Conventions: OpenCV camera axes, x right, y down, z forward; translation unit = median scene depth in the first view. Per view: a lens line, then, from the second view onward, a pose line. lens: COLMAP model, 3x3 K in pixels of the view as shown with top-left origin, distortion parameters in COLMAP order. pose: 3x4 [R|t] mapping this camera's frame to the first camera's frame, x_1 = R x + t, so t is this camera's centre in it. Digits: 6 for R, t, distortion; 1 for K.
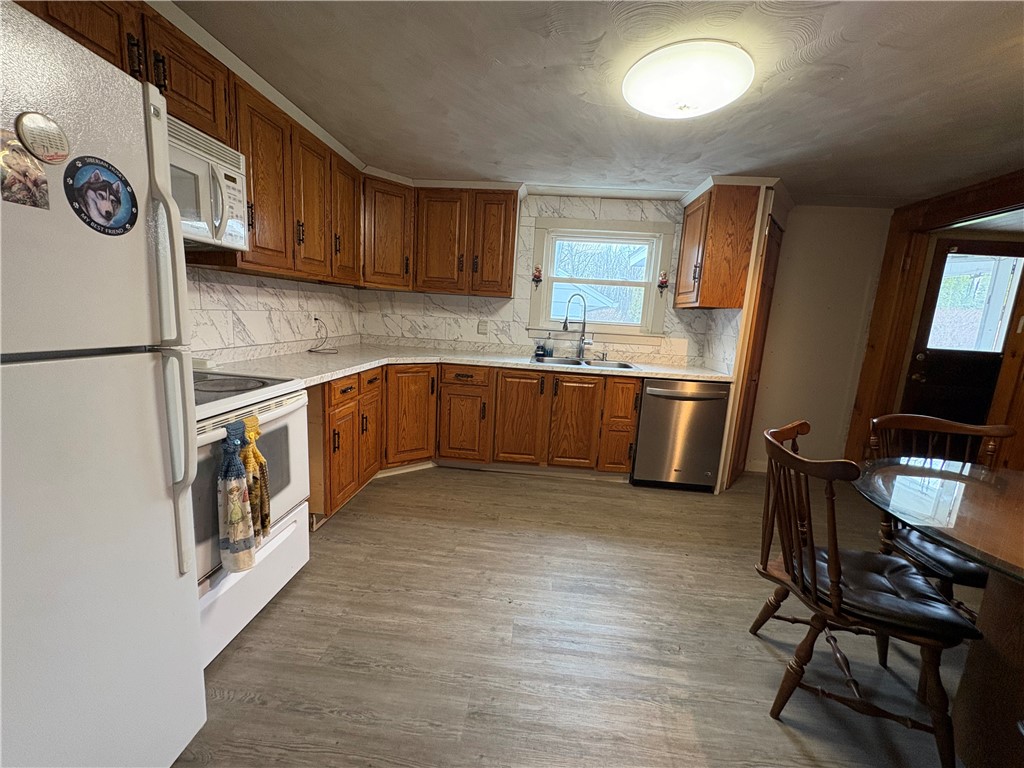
lens RADIAL K [[404.7, 0, 510.9], [0, 404.7, 382.1], [0, 0, 1]] dist [0.000983, 0.000089]
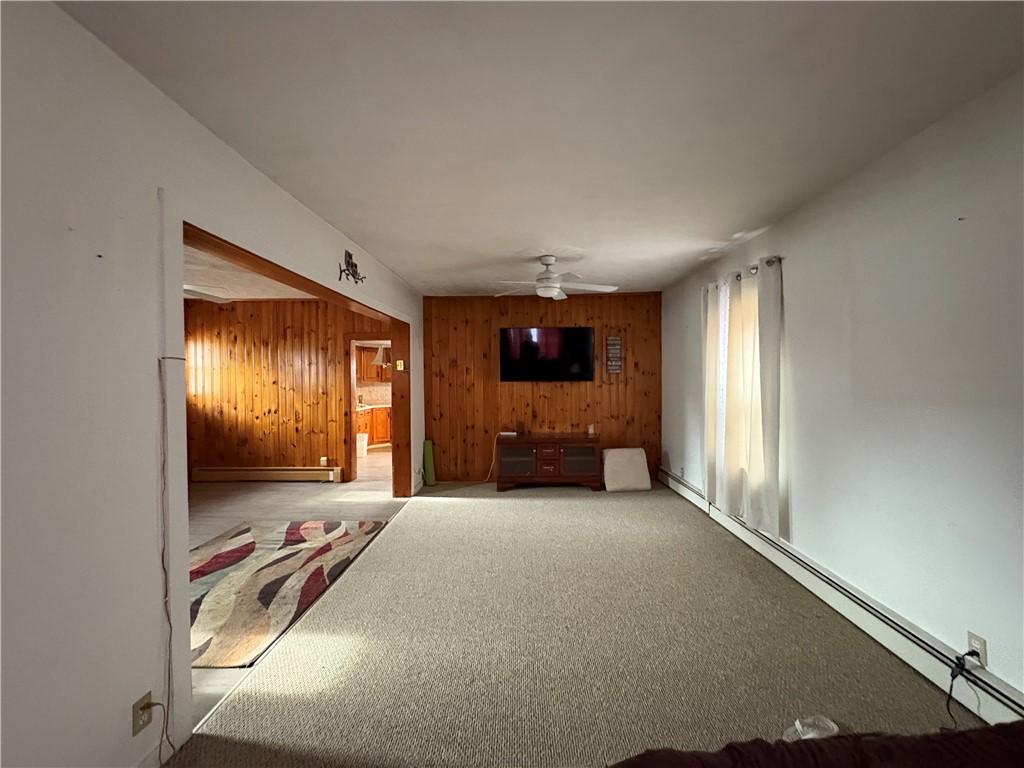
lens RADIAL K [[404.7, 0, 508.2], [0, 404.7, 382.2], [0, 0, 1]] dist [0.000983, 0.000089]
pose [[0.995761, -0.072102, 0.057116, 0.515190], [0.080252, 0.984430, -0.156388, 0.300693], [-0.044950, 0.160308, 0.986043, -1.945991]]
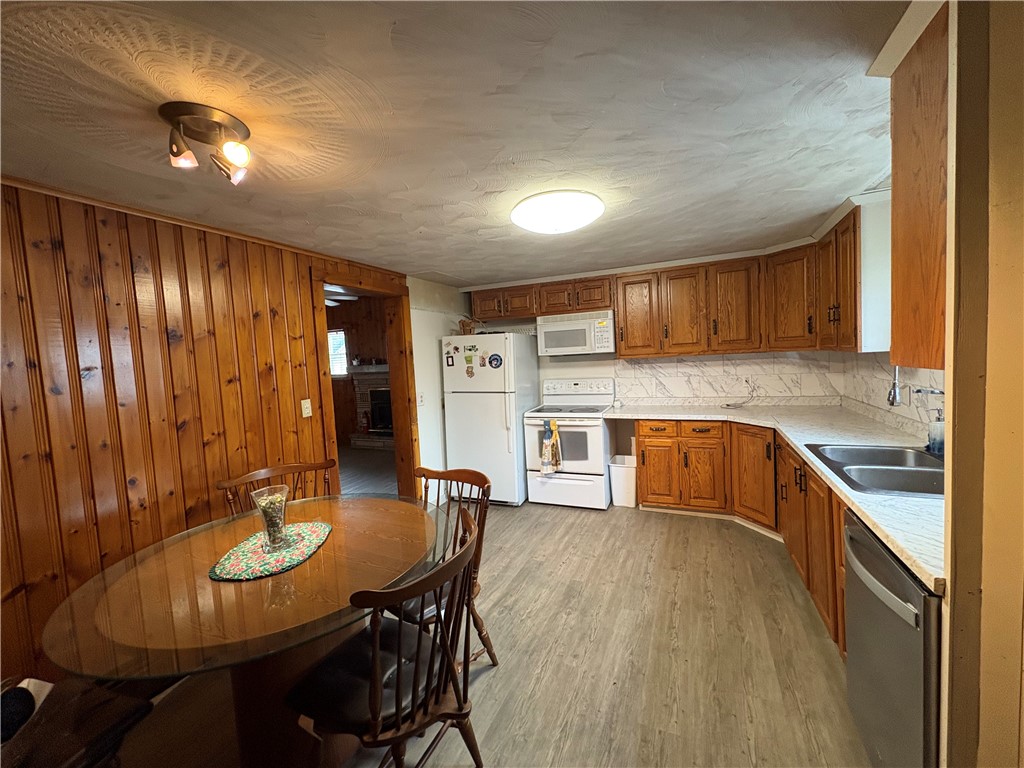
lens RADIAL K [[404.7, 0, 515.7], [0, 404.7, 380.2], [0, 0, 1]] dist [0.000983, 0.000089]
pose [[-0.326849, 0.012330, -0.944996, 0.933859], [-0.127218, 0.990240, 0.056922, -0.140085], [0.936475, 0.138825, -0.322091, 0.742298]]
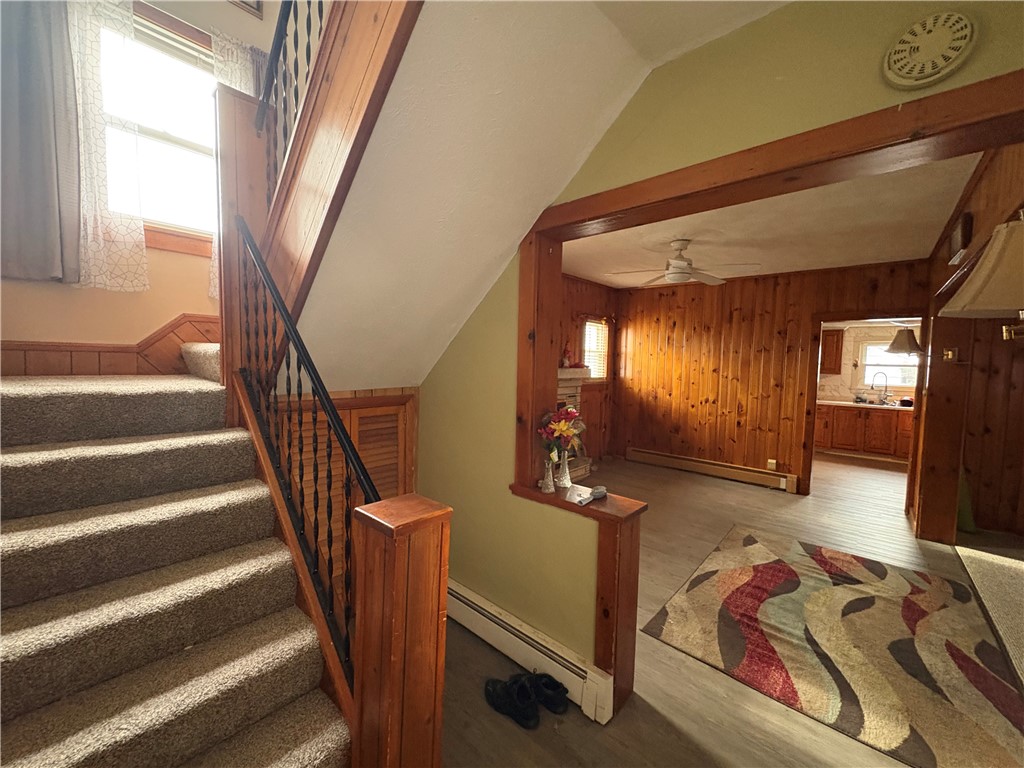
lens RADIAL K [[404.7, 0, 515.1], [0, 404.7, 385.8], [0, 0, 1]] dist [0.000983, 0.000089]
pose [[0.806777, -0.006748, -0.590818, -0.135599], [-0.073089, 0.991115, -0.111125, 0.242577], [0.586318, 0.132835, 0.799116, -1.932354]]
